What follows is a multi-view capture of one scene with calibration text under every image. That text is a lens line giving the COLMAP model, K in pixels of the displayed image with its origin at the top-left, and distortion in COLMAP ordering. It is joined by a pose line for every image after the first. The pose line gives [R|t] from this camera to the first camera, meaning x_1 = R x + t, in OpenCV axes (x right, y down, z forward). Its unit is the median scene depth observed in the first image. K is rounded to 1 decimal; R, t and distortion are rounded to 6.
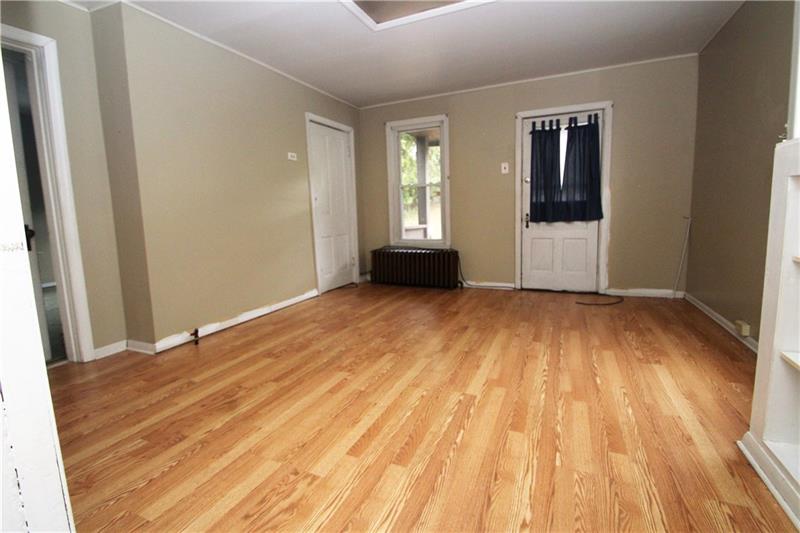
lens RADIAL K [[373.5, 0, 395.8], [0, 373.5, 253.2], [0, 0, 1]] dist [0.016381, -0.017835]
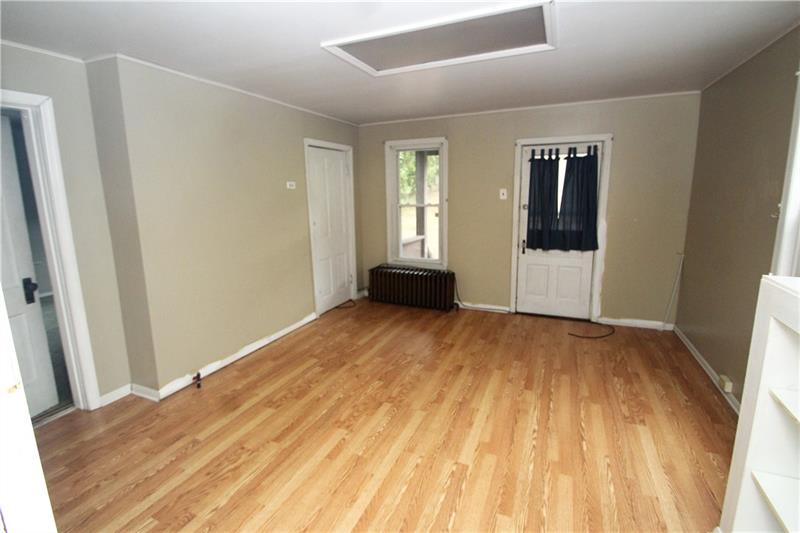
lens RADIAL K [[373.5, 0, 395.8], [0, 373.5, 253.2], [0, 0, 1]] dist [0.016381, -0.017835]
pose [[0.999891, 0.012658, 0.007603, -0.002870], [-0.013048, 0.998476, 0.053625, -0.178966], [-0.006913, -0.053718, 0.998532, -0.012274]]
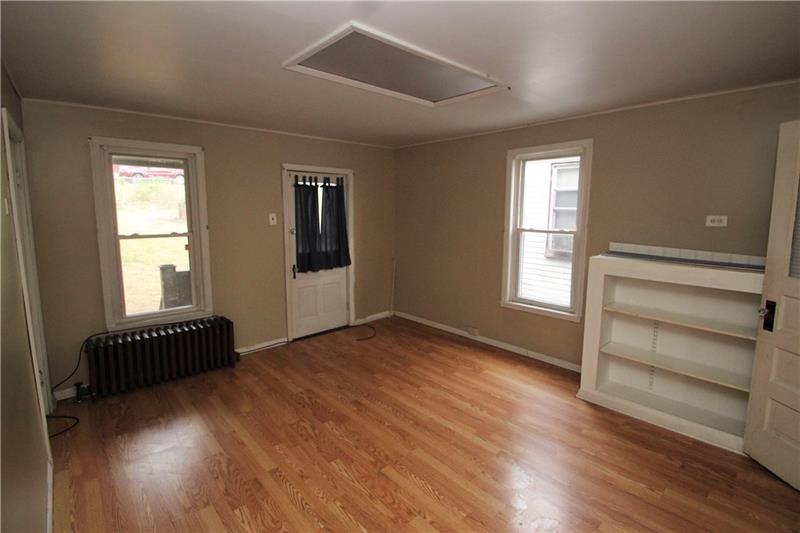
lens RADIAL K [[373.5, 0, 395.8], [0, 373.5, 253.2], [0, 0, 1]] dist [0.016381, -0.017835]
pose [[0.402784, -0.081594, 0.911651, -0.668532], [0.090242, 0.994706, 0.049157, -0.240968], [-0.910836, 0.062469, 0.408015, 0.514964]]
